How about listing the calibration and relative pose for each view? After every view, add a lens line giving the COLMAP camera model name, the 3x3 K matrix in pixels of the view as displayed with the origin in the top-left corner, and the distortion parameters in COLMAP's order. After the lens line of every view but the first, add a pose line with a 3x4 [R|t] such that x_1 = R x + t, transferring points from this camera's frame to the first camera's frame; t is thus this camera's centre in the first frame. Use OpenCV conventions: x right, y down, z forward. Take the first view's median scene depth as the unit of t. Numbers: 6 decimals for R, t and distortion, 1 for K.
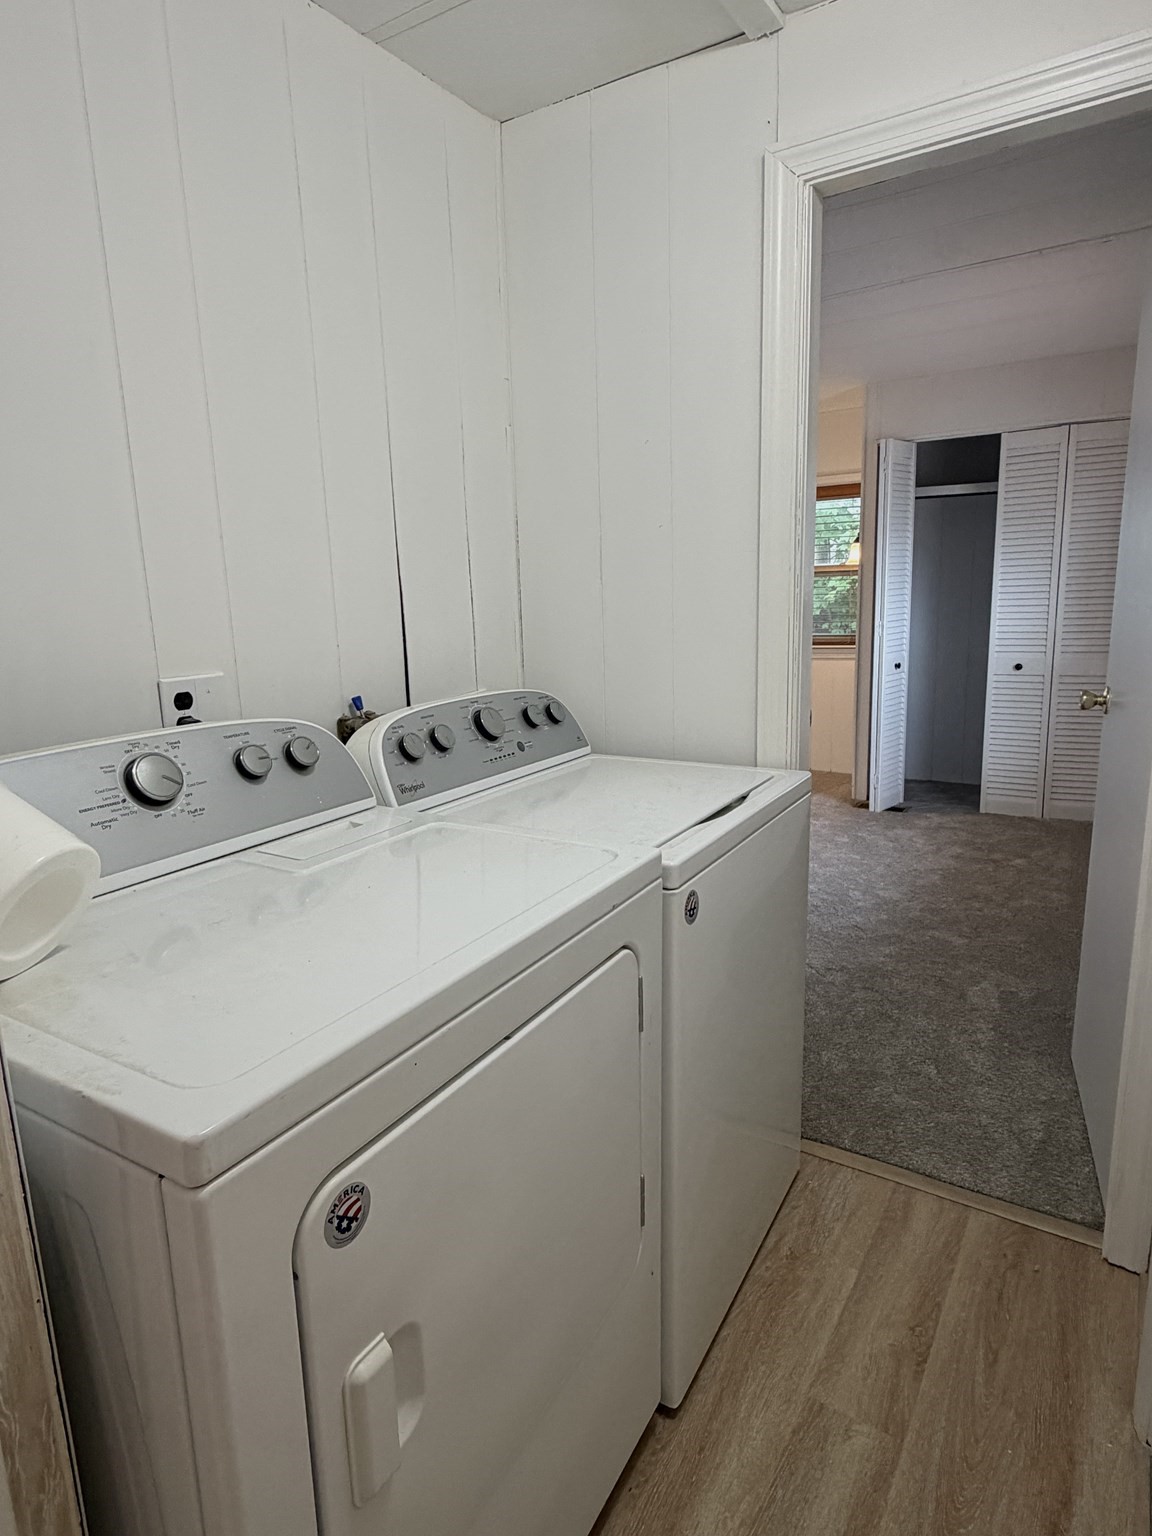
lens RADIAL K [[886.4, 0, 579.9], [0, 886.4, 768.4], [0, 0, 1]] dist [0.000391, -0.000540]
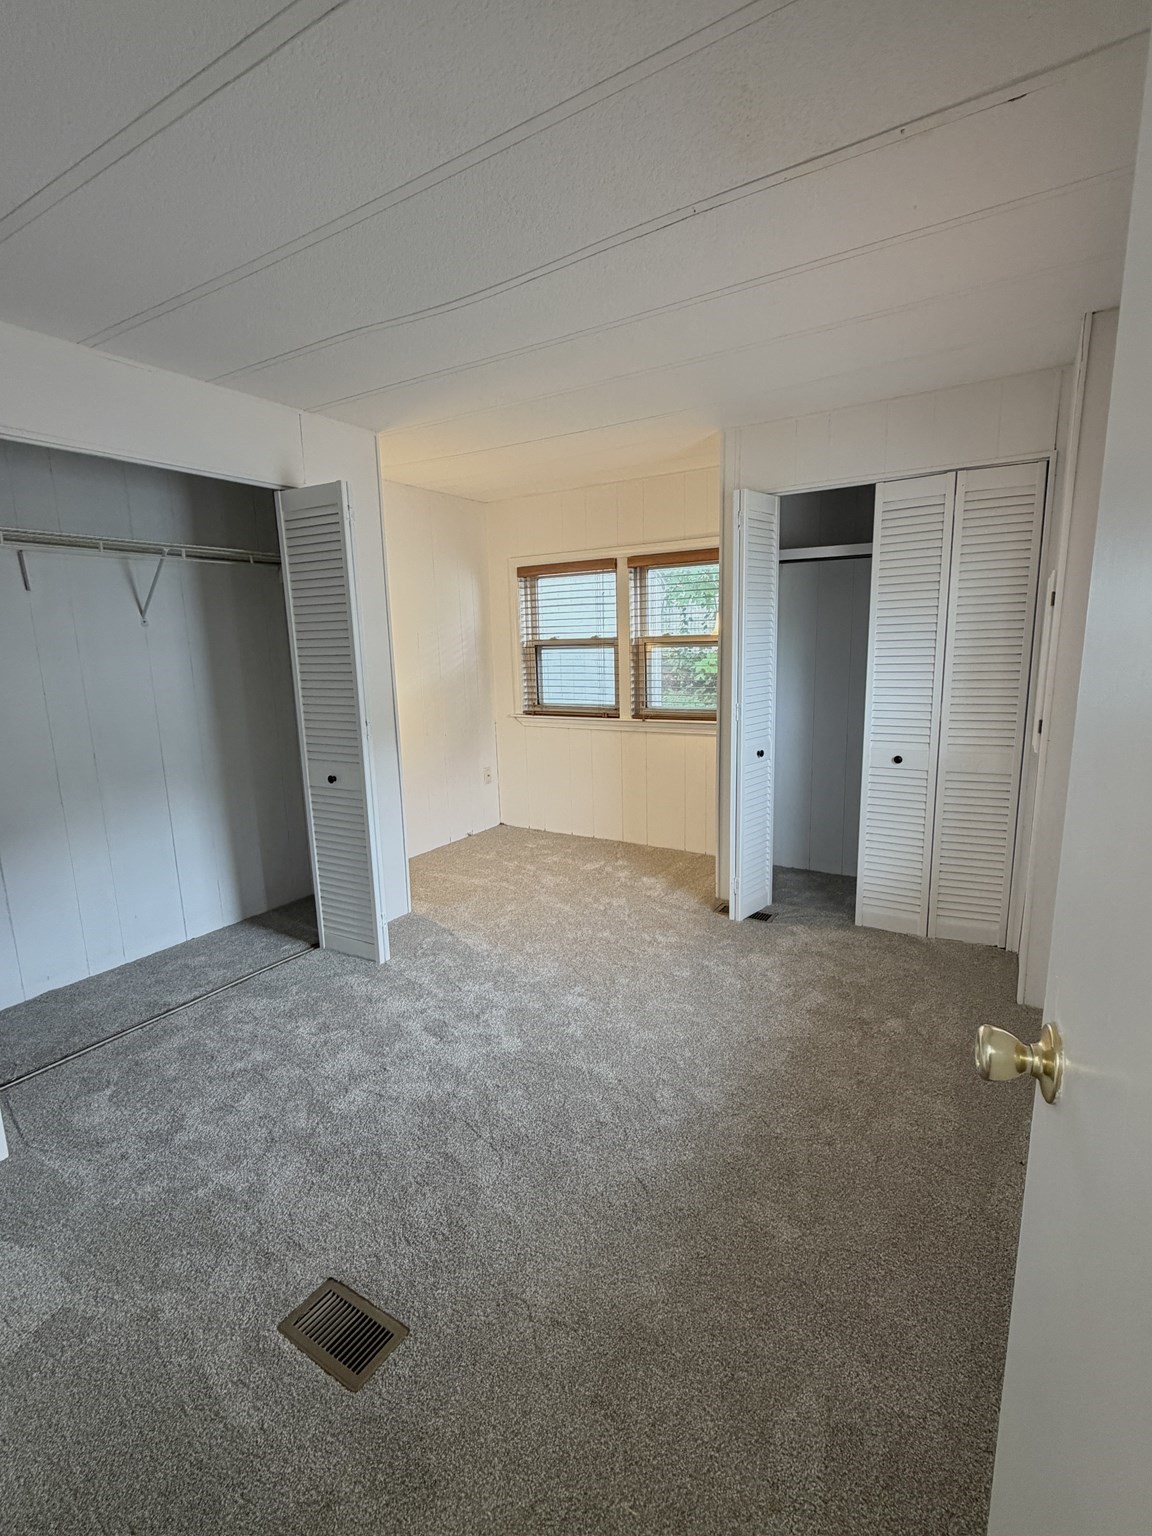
lens RADIAL K [[702.1, 0, 576.0], [0, 702.1, 768.0], [0, 0, 1]] dist [-0.004449, -0.000282]
pose [[0.999961, 0.008411, 0.002696, 0.185134], [-0.008345, 0.999688, -0.023553, -0.087882], [-0.002893, 0.023529, 0.999719, 0.331302]]
